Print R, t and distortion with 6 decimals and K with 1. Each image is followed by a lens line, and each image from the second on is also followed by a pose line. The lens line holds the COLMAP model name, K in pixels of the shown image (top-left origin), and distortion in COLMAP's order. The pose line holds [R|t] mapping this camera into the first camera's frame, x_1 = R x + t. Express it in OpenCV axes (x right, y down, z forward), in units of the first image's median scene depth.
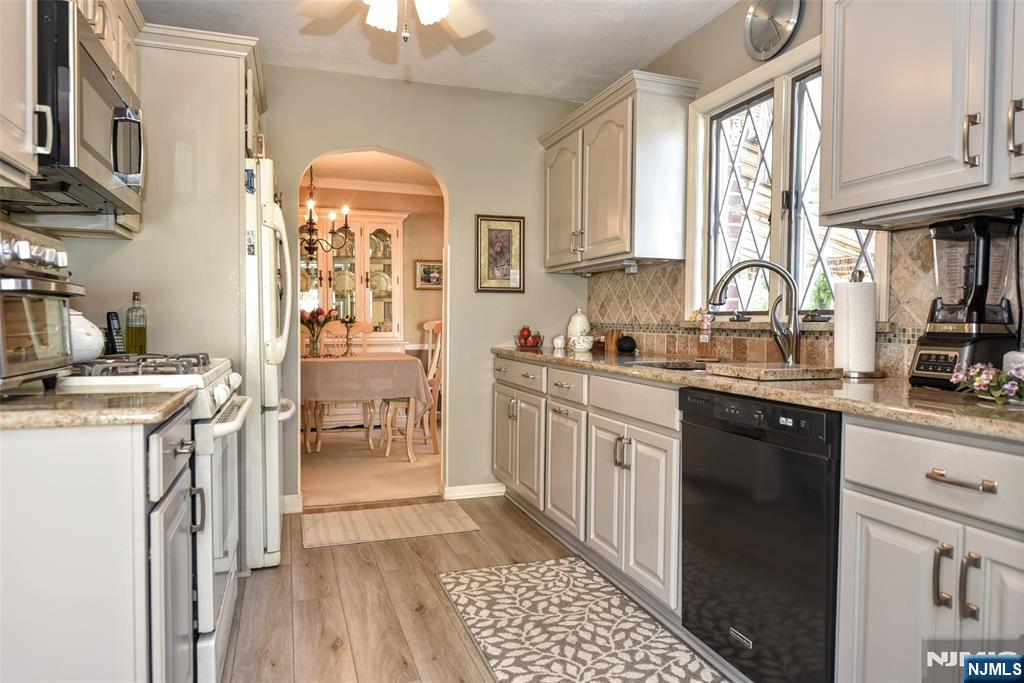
lens RADIAL K [[670.6, 0, 511.9], [0, 670.6, 341.8], [0, 0, 1]] dist [0.002293, -0.000067]
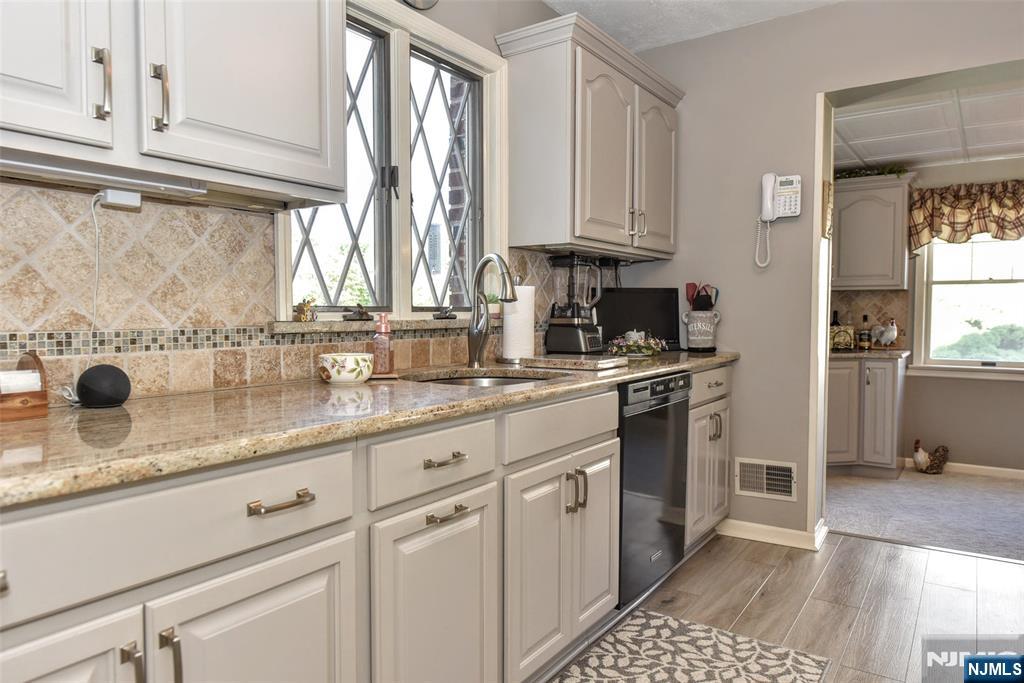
lens RADIAL K [[685.7, 0, 510.1], [0, 685.7, 338.1], [0, 0, 1]] dist [0.002969, 0.000023]
pose [[-0.602288, -0.033636, 0.797570, -0.464593], [0.025377, 0.997800, 0.061244, -0.067930], [-0.797875, 0.057126, -0.600110, 1.689119]]
